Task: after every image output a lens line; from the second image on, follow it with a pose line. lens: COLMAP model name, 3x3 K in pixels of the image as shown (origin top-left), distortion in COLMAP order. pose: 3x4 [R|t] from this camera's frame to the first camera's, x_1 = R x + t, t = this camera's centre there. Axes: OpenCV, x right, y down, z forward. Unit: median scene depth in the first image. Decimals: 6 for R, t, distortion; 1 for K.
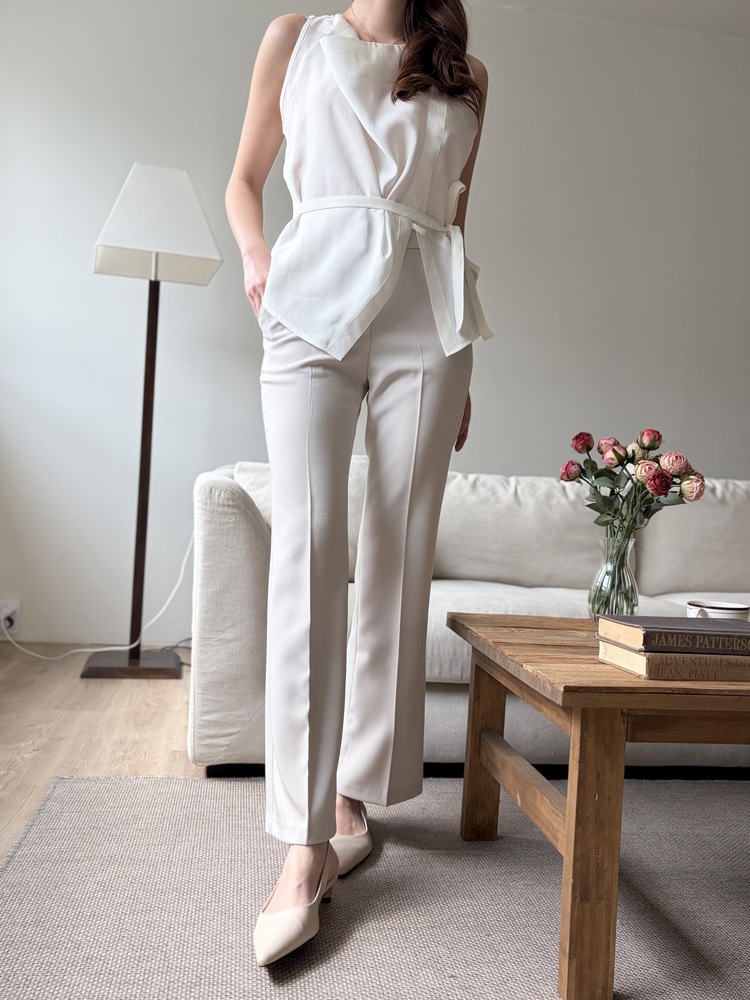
lens RADIAL K [[857.6, 0, 375.7], [0, 857.6, 481.3], [0, 0, 1]] dist [0.012283, 0.007319]
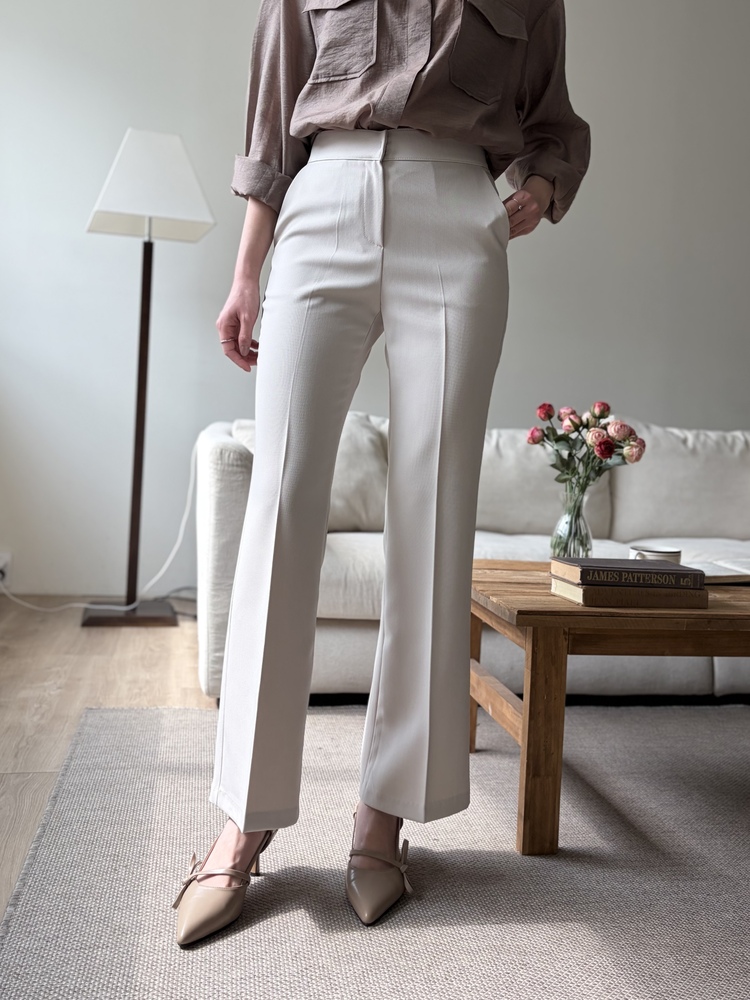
lens RADIAL K [[960.8, 0, 378.8], [0, 960.8, 418.5], [0, 0, 1]] dist [0.029406, -0.012772]
pose [[0.999693, -0.007215, 0.023721, -0.016501], [0.007172, 0.999973, 0.001867, -0.037117], [-0.023734, -0.001697, 0.999717, -0.287603]]
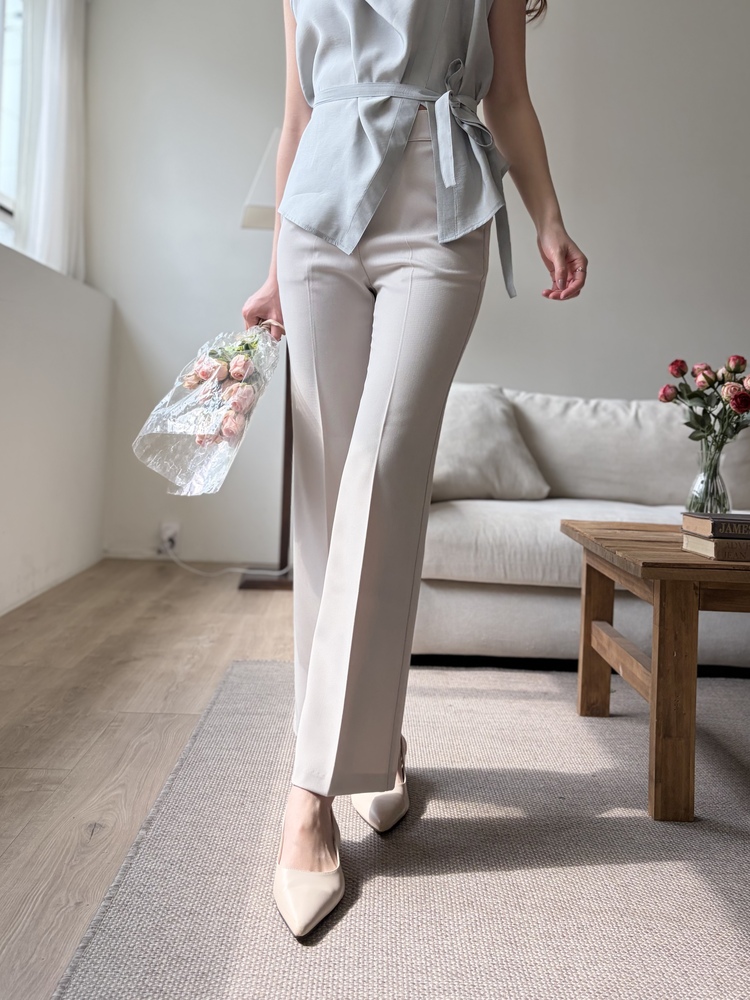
lens RADIAL K [[912.2, 0, 366.2], [0, 912.2, 400.7], [0, 0, 1]] dist [-0.009825, 0.084262]
pose [[0.987482, -0.023675, -0.155943, 0.019457], [0.021611, 0.999655, -0.014913, 0.006657], [0.156242, 0.011357, 0.987654, -0.241699]]
